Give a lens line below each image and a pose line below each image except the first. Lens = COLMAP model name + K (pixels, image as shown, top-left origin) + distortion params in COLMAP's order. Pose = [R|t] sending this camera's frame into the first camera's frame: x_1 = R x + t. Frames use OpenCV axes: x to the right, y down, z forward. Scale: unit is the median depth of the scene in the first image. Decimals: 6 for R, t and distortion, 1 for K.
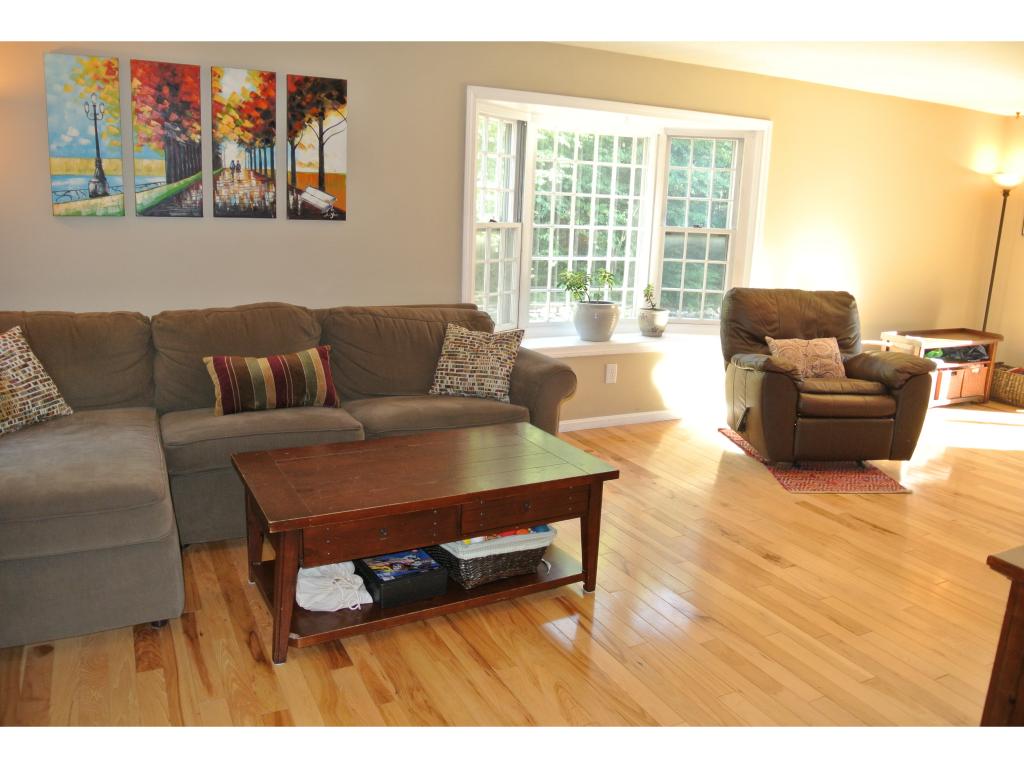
lens RADIAL K [[800.8, 0, 507.5], [0, 800.8, 381.2], [0, 0, 1]] dist [-0.081346, 0.033858]
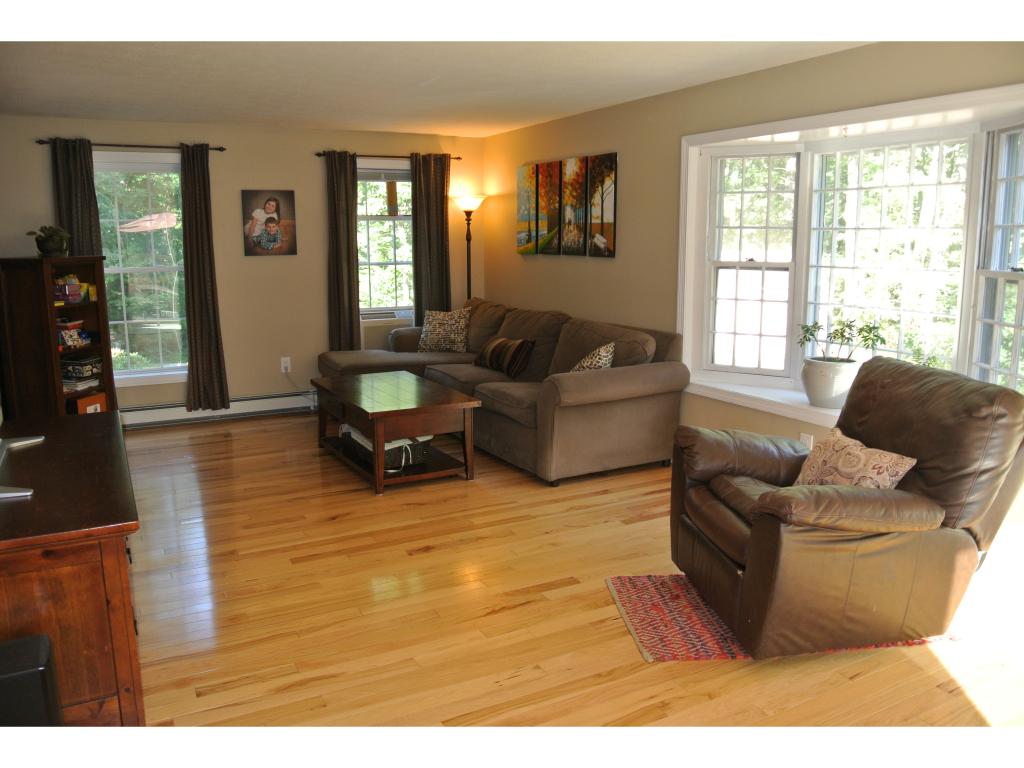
lens RADIAL K [[805.8, 0, 512.0], [0, 805.8, 384.0], [0, 0, 1]] dist [-0.009807, 0.001354]
pose [[0.010103, 0.152751, -0.988213, 1.213407], [-0.206934, 0.967190, 0.147385, -0.169132], [0.978303, 0.203006, 0.041381, 0.861822]]
